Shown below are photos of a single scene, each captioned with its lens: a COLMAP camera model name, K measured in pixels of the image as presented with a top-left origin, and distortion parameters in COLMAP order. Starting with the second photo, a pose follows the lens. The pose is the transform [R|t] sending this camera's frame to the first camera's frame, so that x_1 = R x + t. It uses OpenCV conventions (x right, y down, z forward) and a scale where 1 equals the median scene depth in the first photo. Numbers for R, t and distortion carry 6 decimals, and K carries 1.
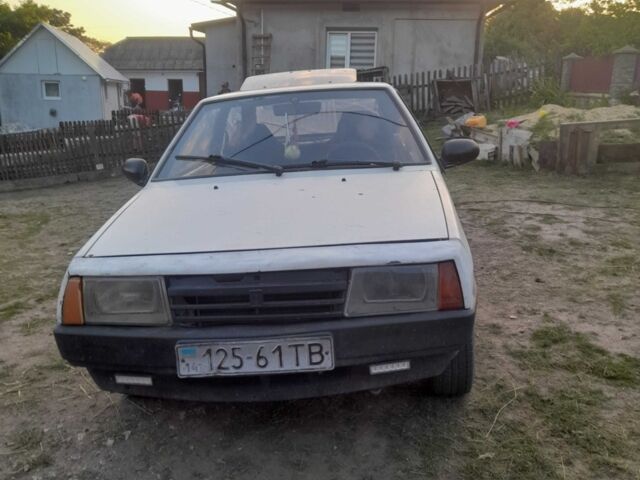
lens RADIAL K [[604.0, 0, 318.2], [0, 604.0, 238.6], [0, 0, 1]] dist [-0.012056, 0.000000]
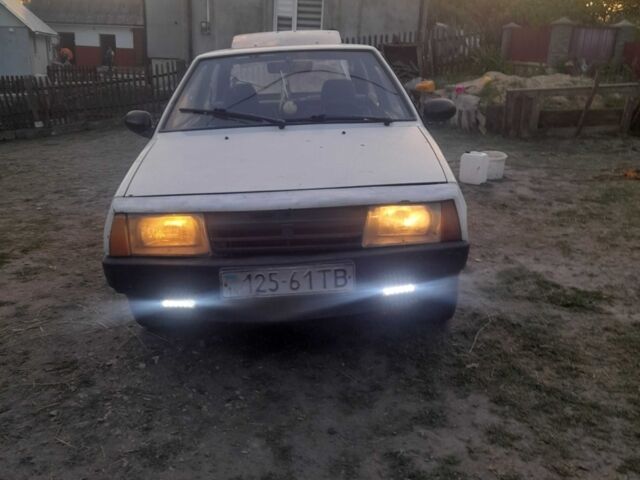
lens RADIAL K [[604.0, 0, 321.2], [0, 604.0, 240.8], [0, 0, 1]] dist [-0.012056, 0.000000]
pose [[0.993942, -0.002464, 0.109877, -0.113210], [-0.004366, 0.998075, 0.061871, 0.030520], [-0.109818, -0.061975, 0.992018, -0.104539]]
